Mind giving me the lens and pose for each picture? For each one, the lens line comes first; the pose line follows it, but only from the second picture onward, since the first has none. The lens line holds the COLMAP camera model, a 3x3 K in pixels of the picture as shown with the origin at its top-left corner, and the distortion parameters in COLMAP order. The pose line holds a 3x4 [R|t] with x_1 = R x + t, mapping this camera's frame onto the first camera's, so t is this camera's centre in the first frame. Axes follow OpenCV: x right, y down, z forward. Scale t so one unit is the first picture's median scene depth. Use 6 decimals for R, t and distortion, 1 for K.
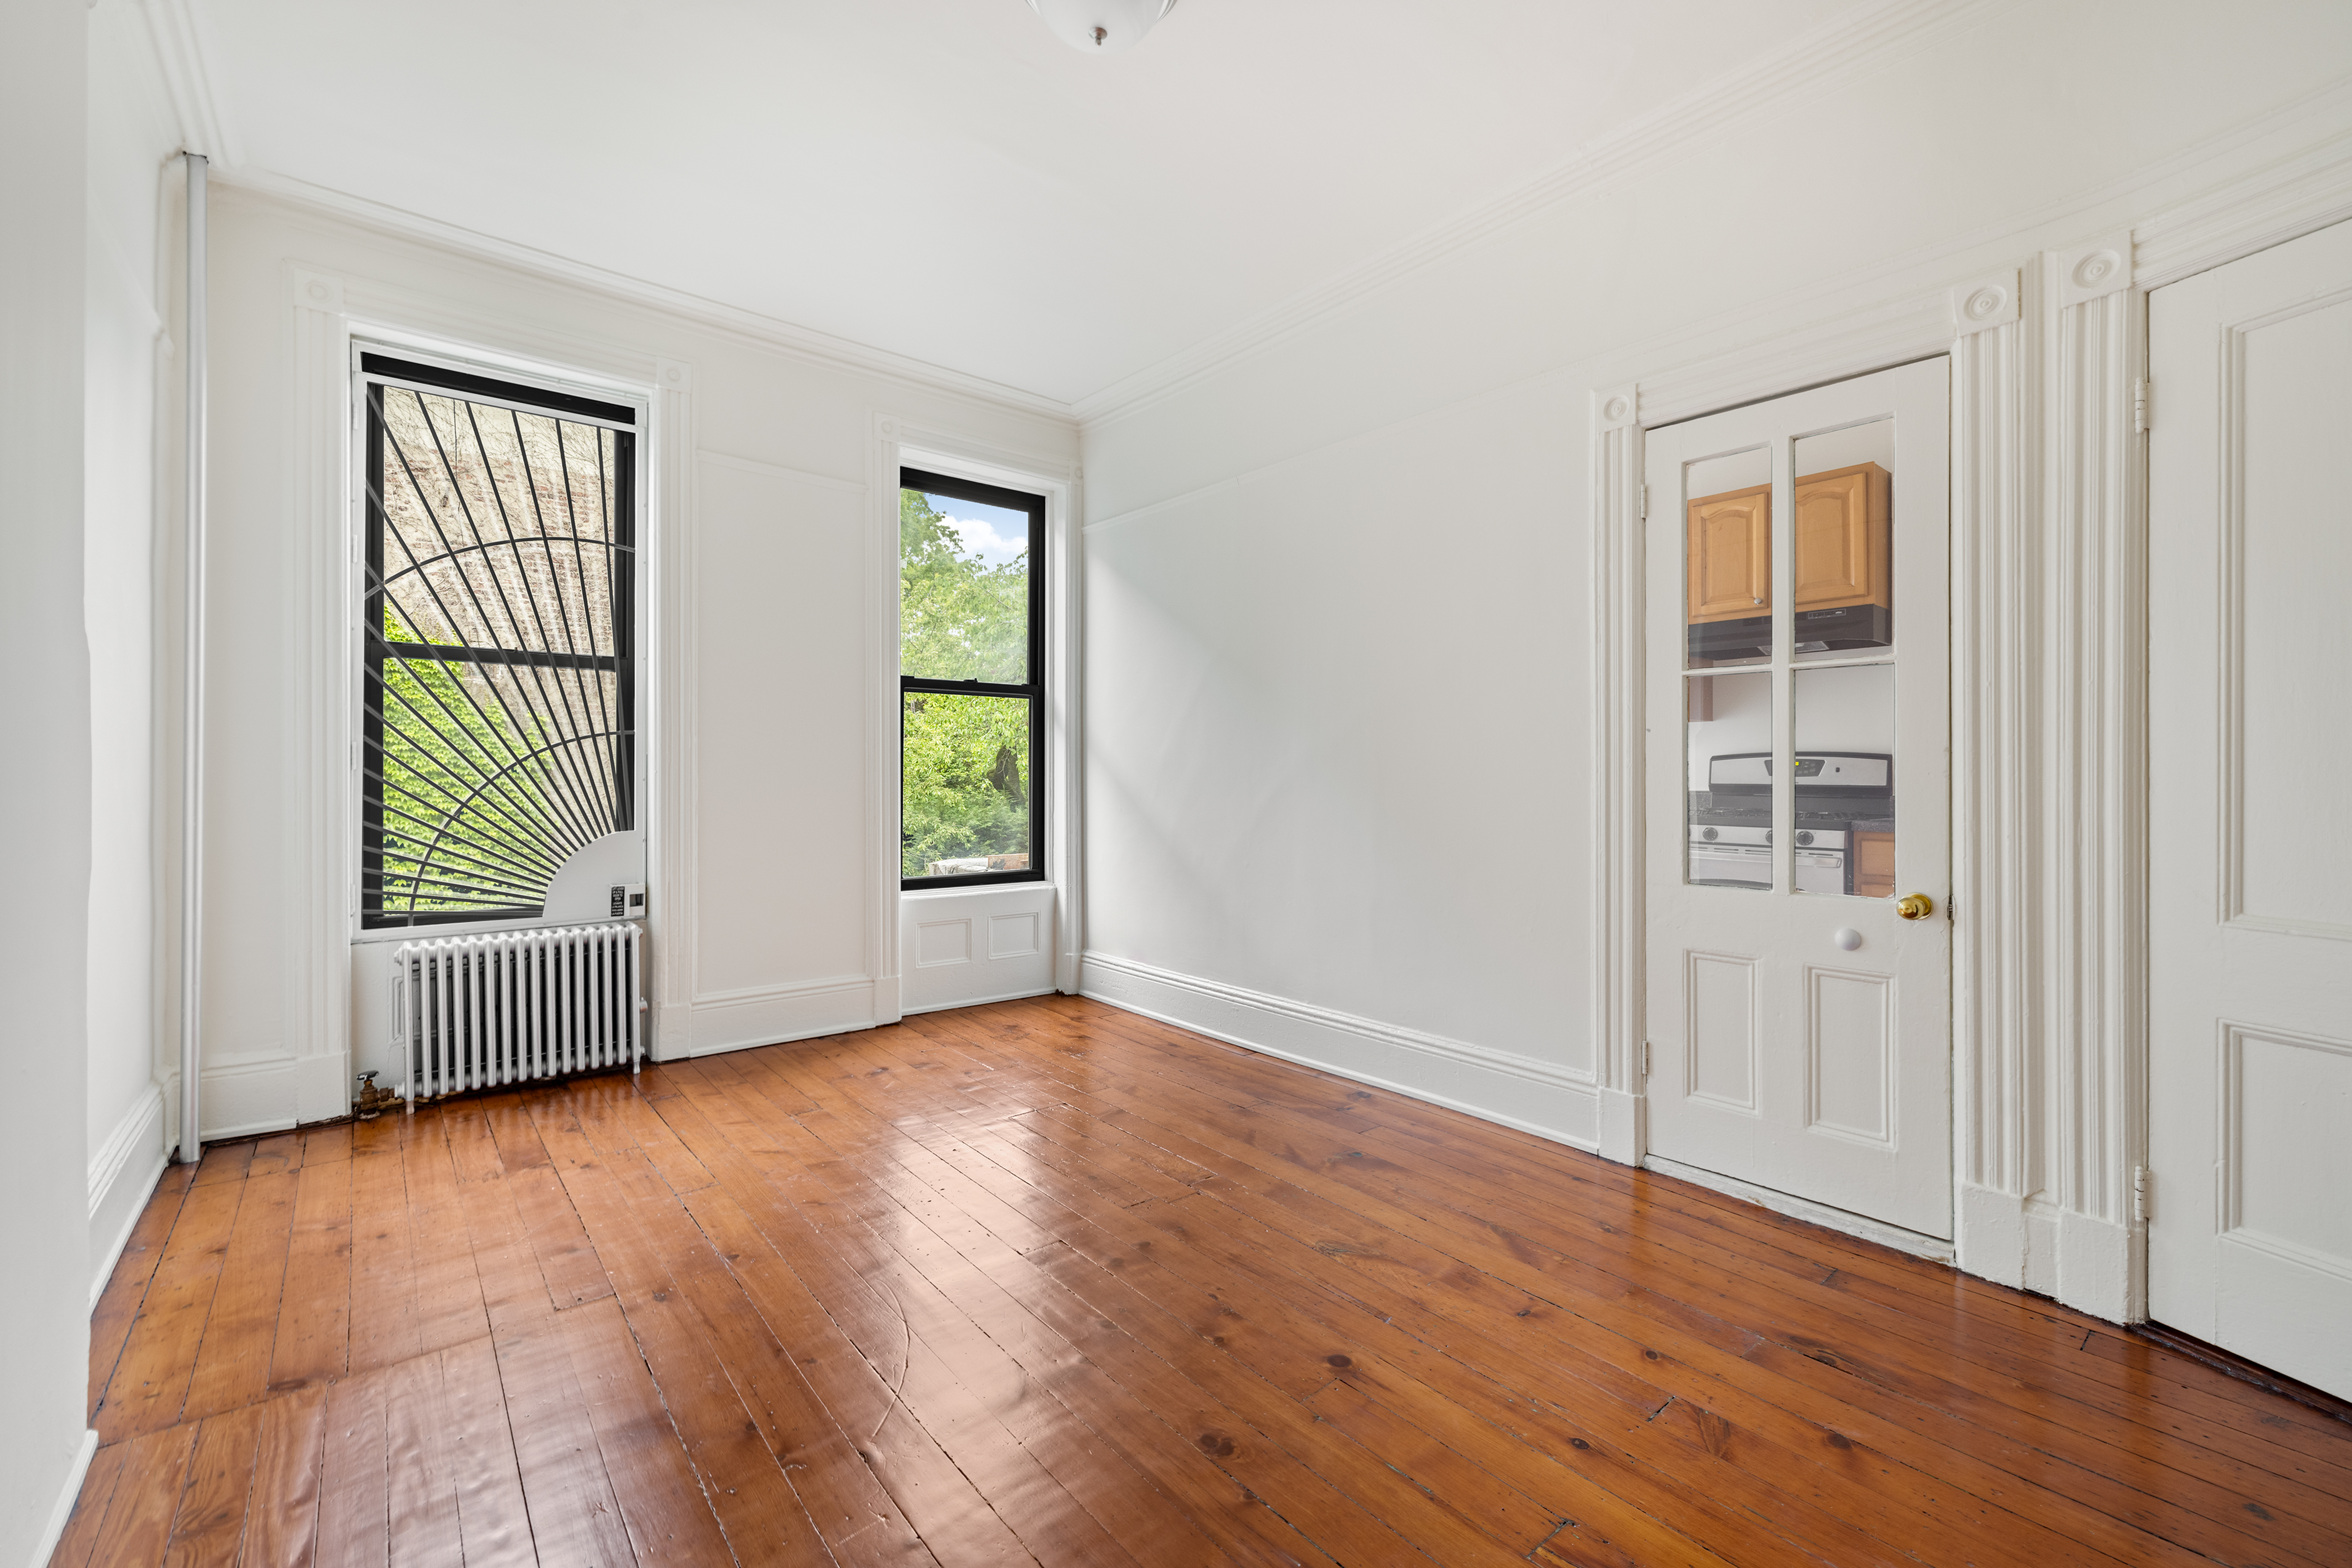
lens RADIAL K [[998.6, 0, 1169.6], [0, 998.6, 773.9], [0, 0, 1]] dist [0.002325, 0.000061]
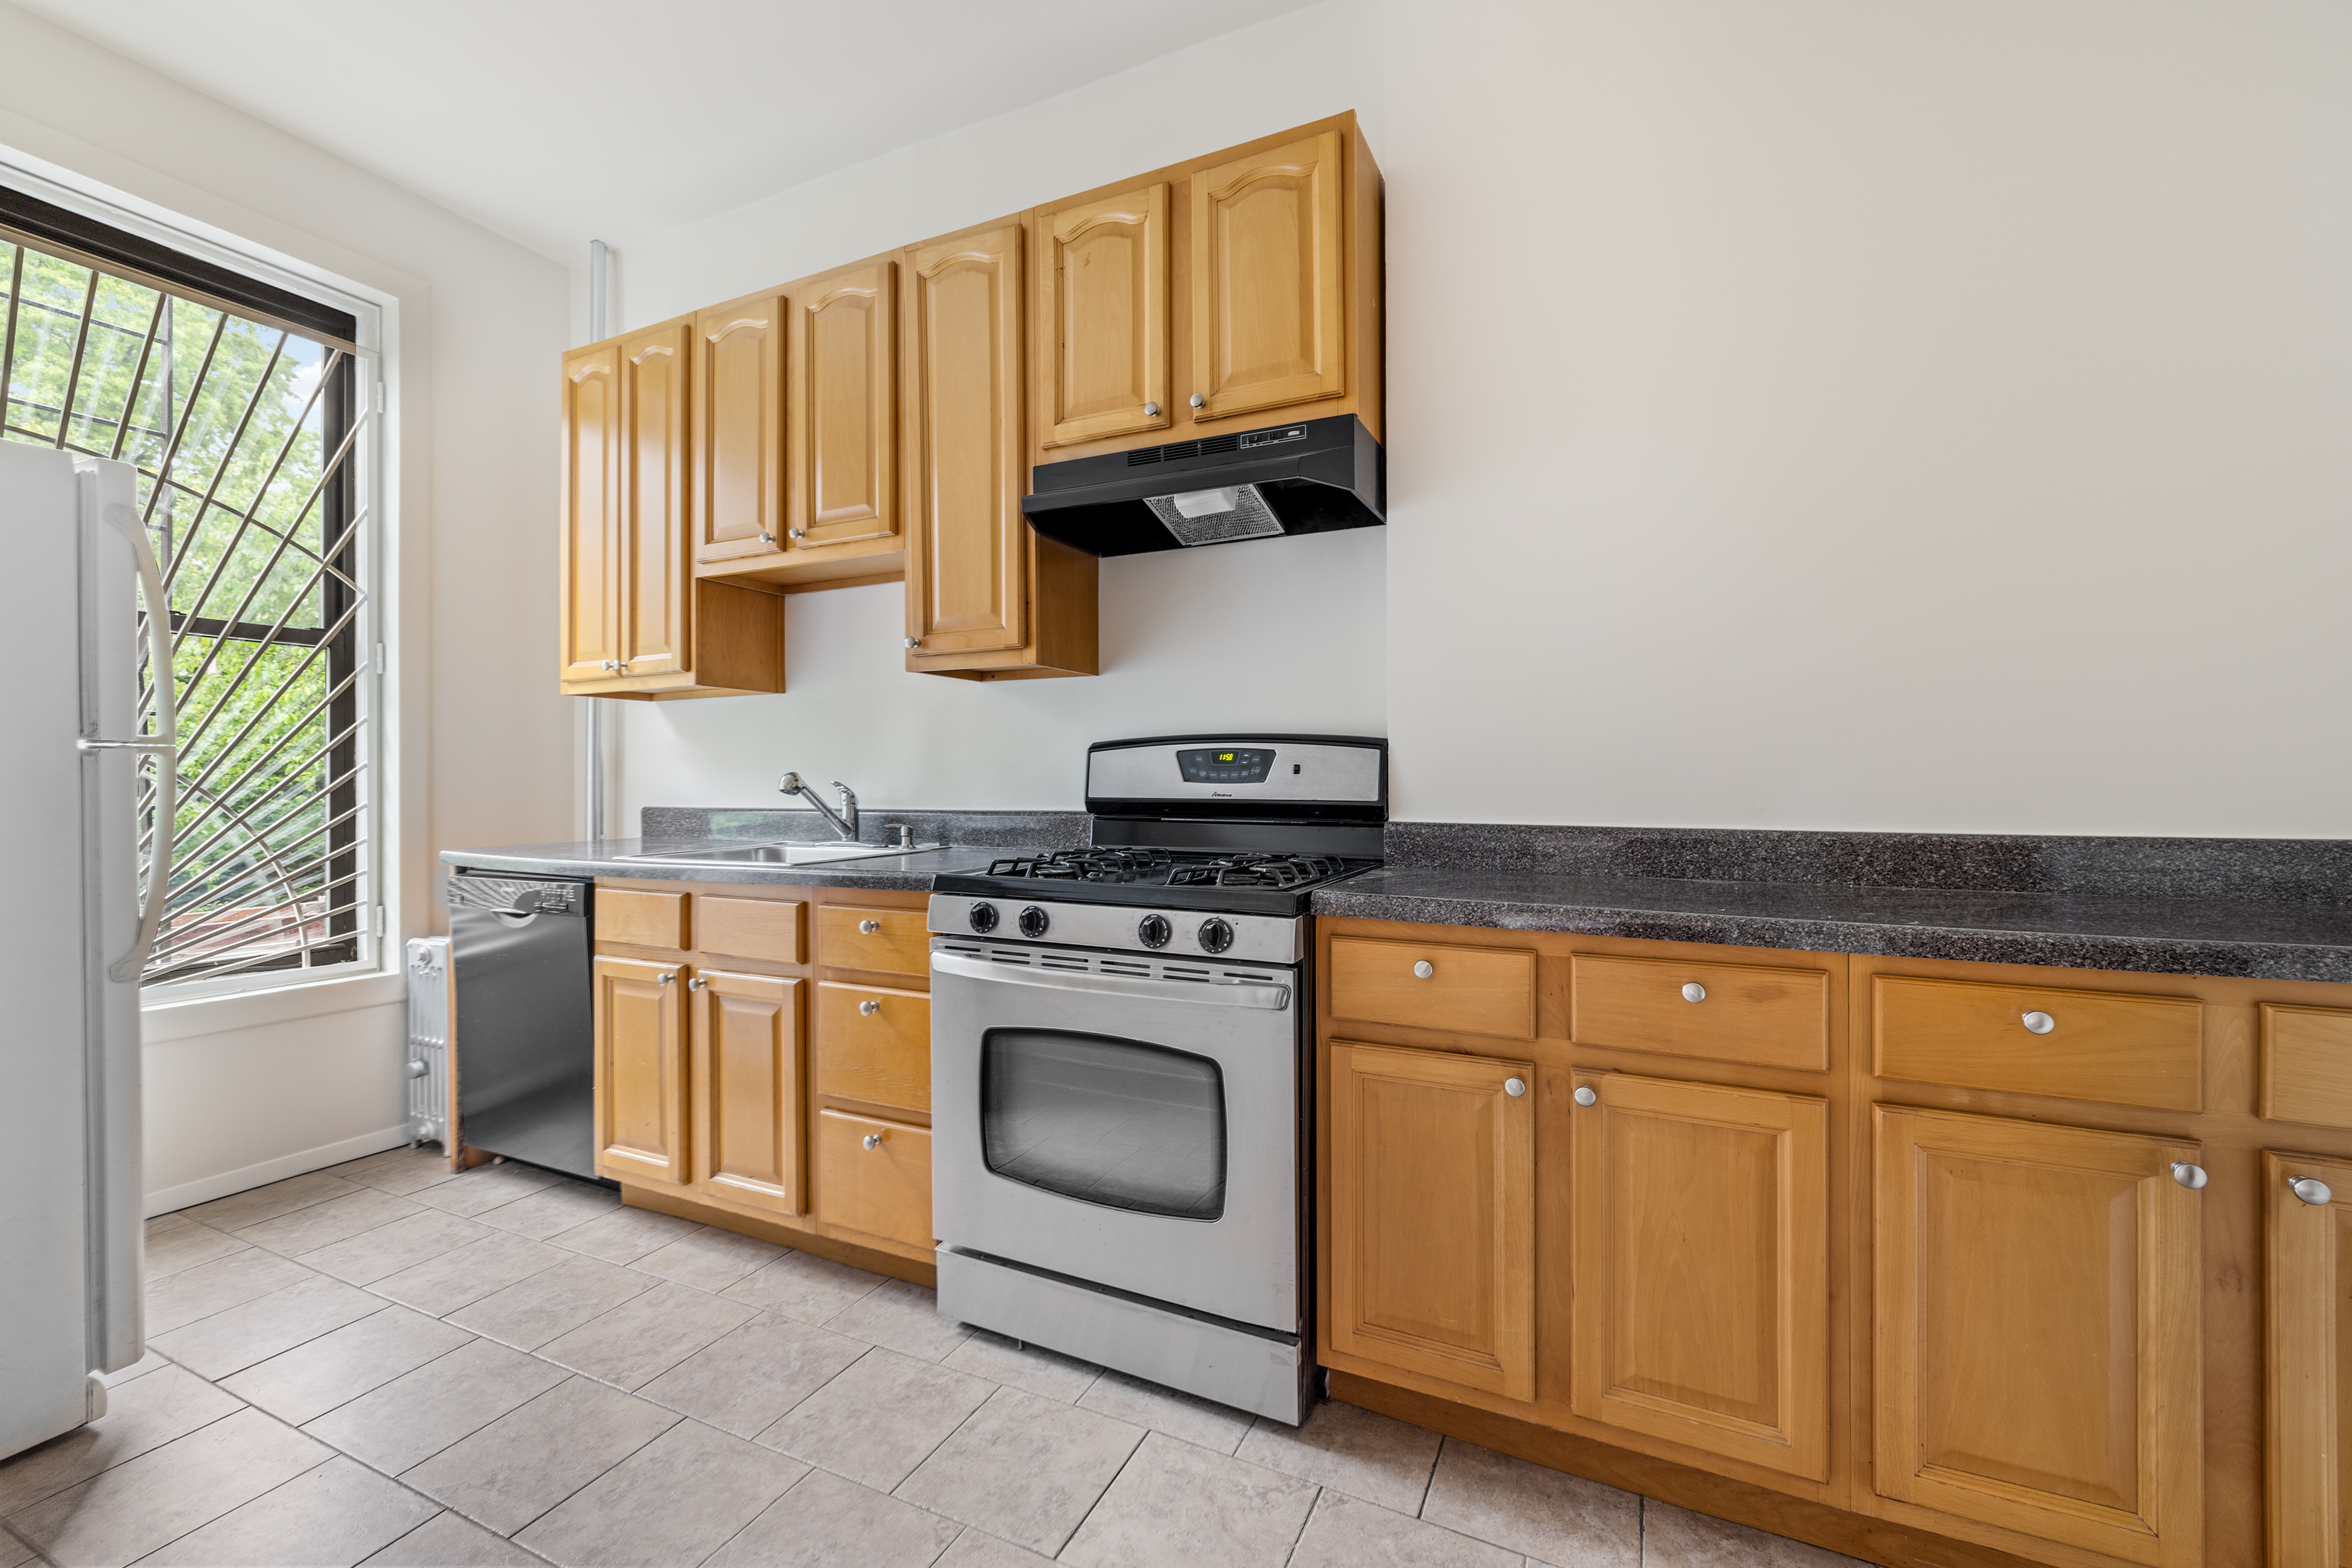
lens RADIAL K [[998.6, 0, 1182.2], [0, 998.6, 773.4], [0, 0, 1]] dist [0.002325, 0.000061]
pose [[0.909609, -0.002380, 0.415459, 0.389975], [0.003355, 0.999993, -0.001617, -0.001551], [-0.415453, 0.002865, 0.909610, 0.544489]]
